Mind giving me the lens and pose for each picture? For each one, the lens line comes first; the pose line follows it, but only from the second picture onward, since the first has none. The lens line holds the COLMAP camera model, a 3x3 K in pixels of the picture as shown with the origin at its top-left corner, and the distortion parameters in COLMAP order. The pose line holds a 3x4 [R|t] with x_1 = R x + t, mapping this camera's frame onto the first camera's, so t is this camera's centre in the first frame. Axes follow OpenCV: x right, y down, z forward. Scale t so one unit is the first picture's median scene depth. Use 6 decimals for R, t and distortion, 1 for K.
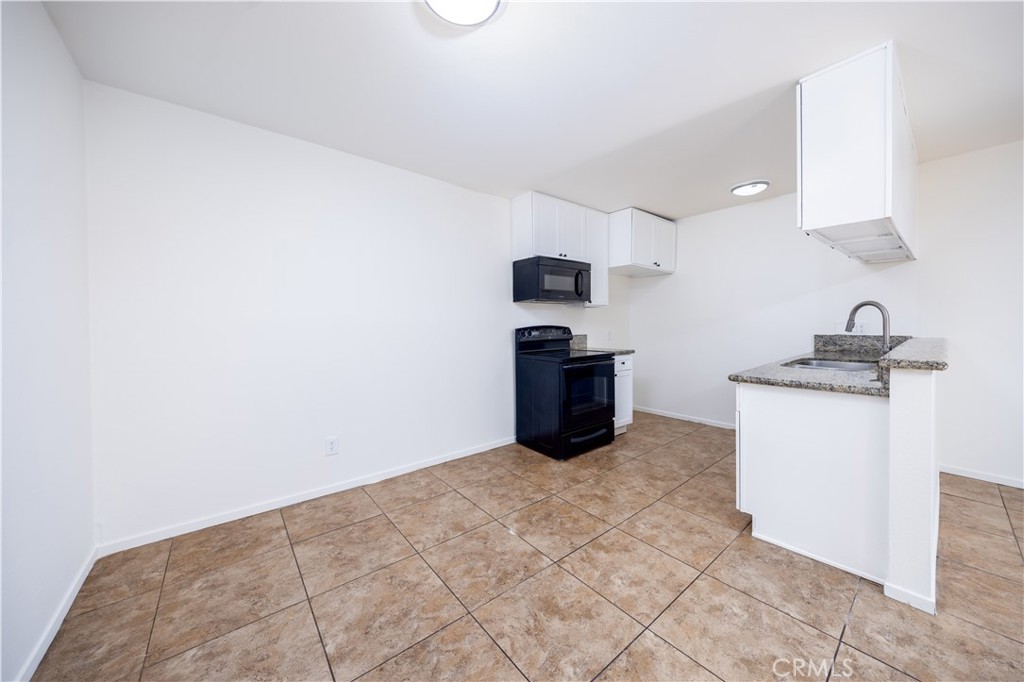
lens RADIAL K [[358.1, 0, 508.8], [0, 358.1, 341.0], [0, 0, 1]] dist [-0.000894, -0.000920]
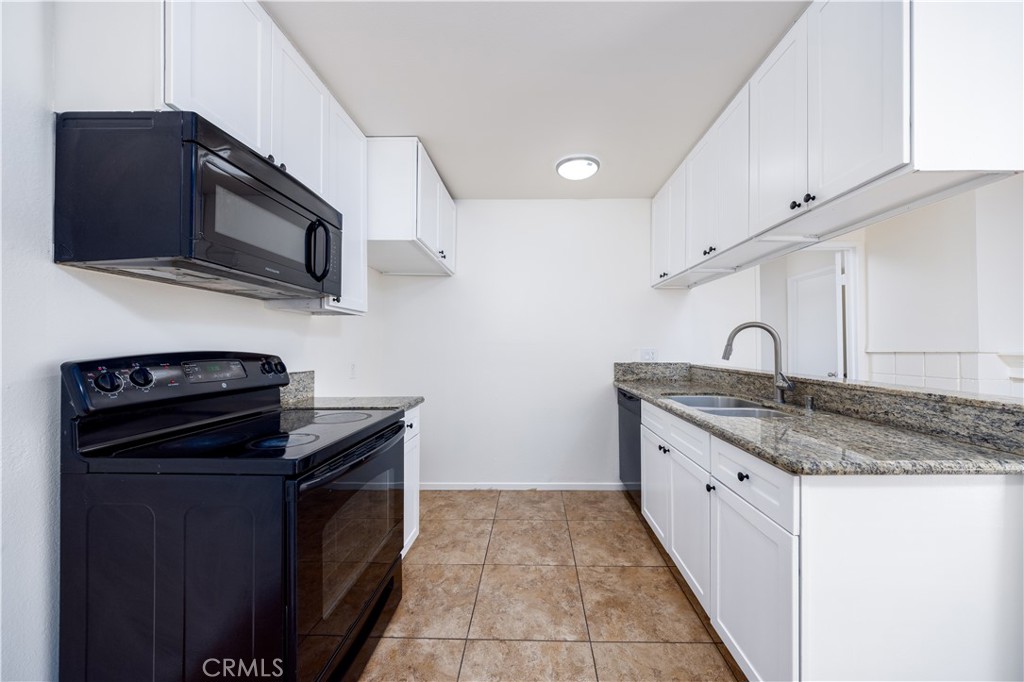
lens RADIAL K [[358.1, 0, 525.6], [0, 358.1, 345.2], [0, 0, 1]] dist [-0.000894, -0.000920]
pose [[0.637231, 0.017158, 0.770482, 0.037172], [0.033487, 0.998191, -0.049925, -0.025169], [-0.769945, 0.057615, 0.635504, 0.634380]]
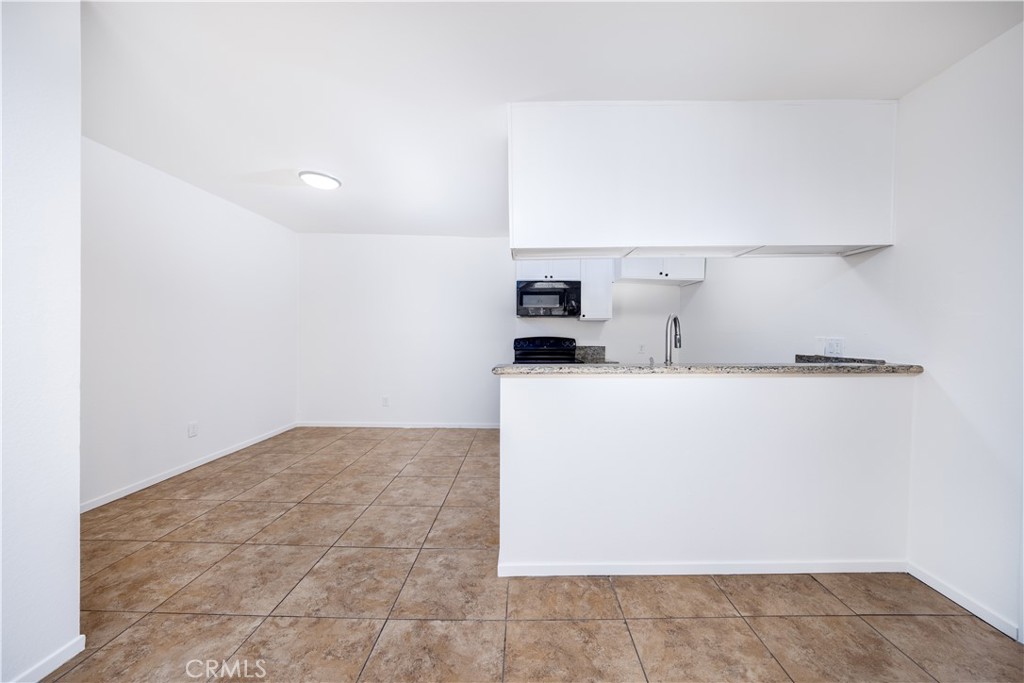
lens RADIAL K [[358.1, 0, 511.5], [0, 358.1, 336.7], [0, 0, 1]] dist [-0.000894, -0.000920]
pose [[0.763609, 0.021582, -0.645318, 0.936656], [-0.050176, 0.998402, -0.025983, -0.006634], [0.643726, 0.052220, 0.763472, 0.027006]]
